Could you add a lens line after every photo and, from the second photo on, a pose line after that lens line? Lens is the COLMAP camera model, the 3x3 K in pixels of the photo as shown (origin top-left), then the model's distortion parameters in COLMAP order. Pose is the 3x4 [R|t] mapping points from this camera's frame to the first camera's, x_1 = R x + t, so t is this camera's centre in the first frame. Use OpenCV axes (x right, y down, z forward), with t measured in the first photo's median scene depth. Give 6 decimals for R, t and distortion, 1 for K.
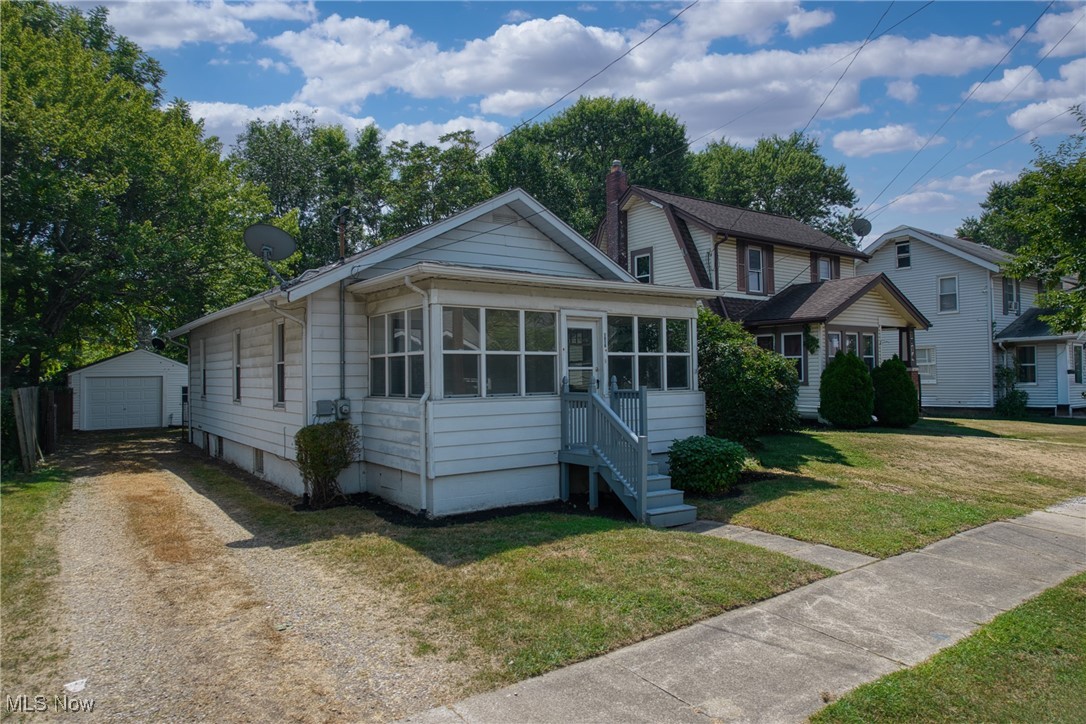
lens RADIAL K [[692.4, 0, 542.2], [0, 692.4, 360.0], [0, 0, 1]] dist [-0.049101, 0.024624]
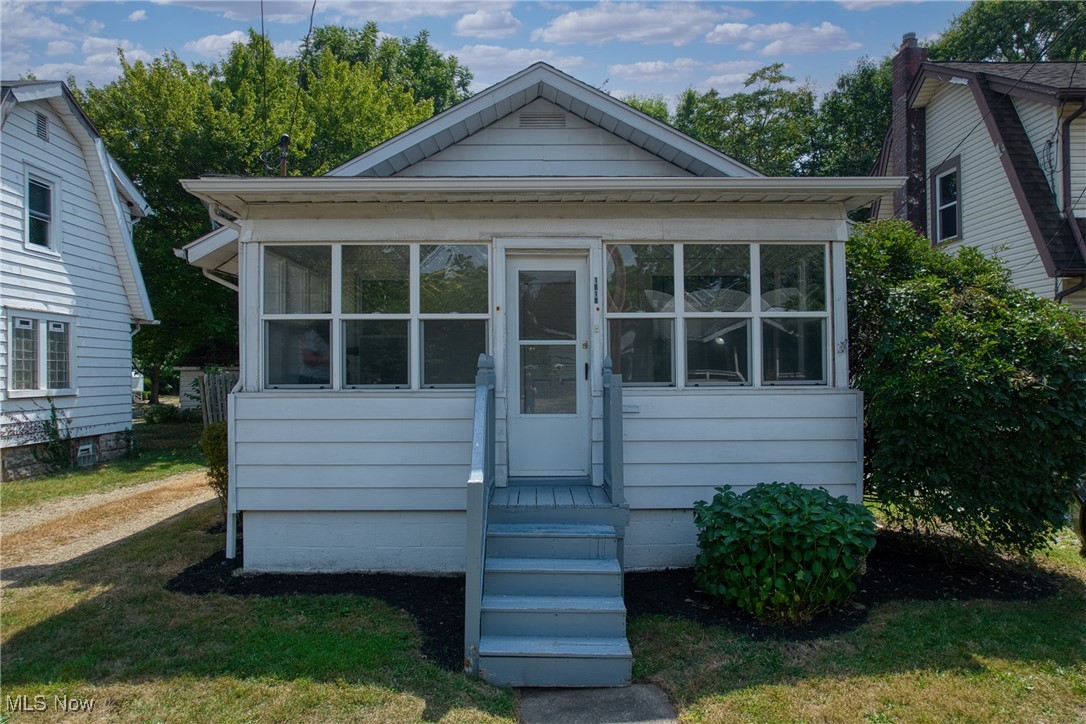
lens RADIAL K [[692.4, 0, 543.1], [0, 692.4, 367.8], [0, 0, 1]] dist [-0.049101, 0.024624]
pose [[0.818780, 0.002455, -0.574102, 0.359649], [0.006588, 0.999885, 0.013670, 0.023543], [0.574070, -0.014975, 0.818670, 0.523069]]
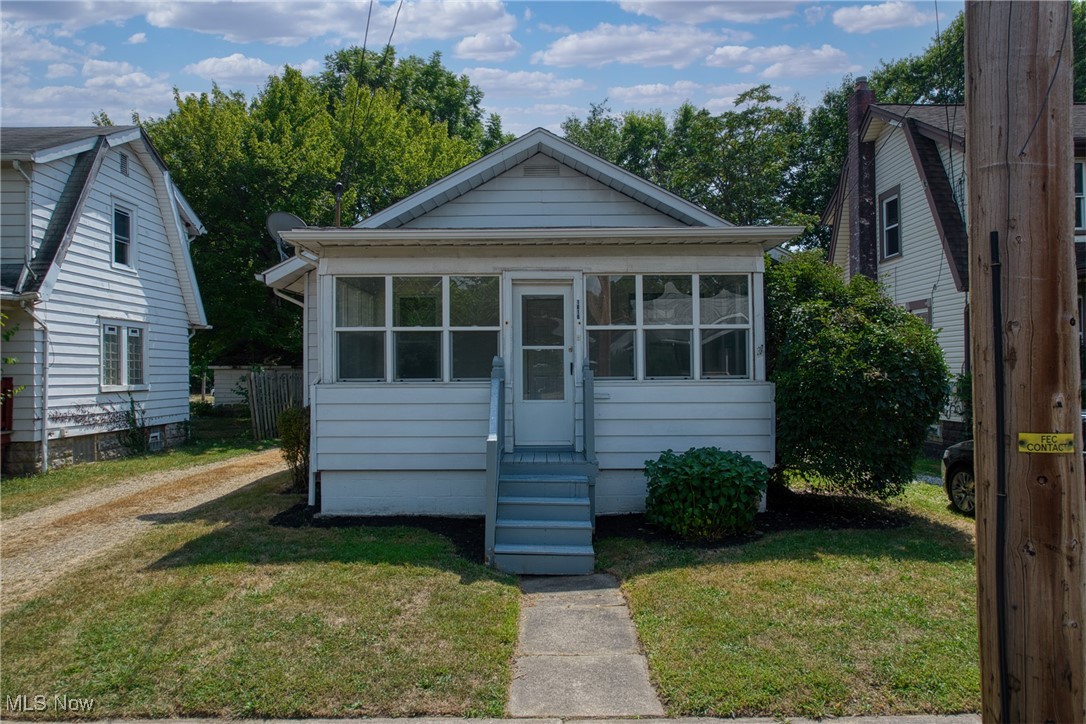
lens RADIAL K [[692.4, 0, 543.4], [0, 692.4, 365.7], [0, 0, 1]] dist [-0.049101, 0.024624]
pose [[0.811478, 0.000673, -0.584383, 0.482614], [0.007997, 0.999893, 0.012256, 0.021393], [0.584329, -0.014618, 0.811385, 0.370528]]
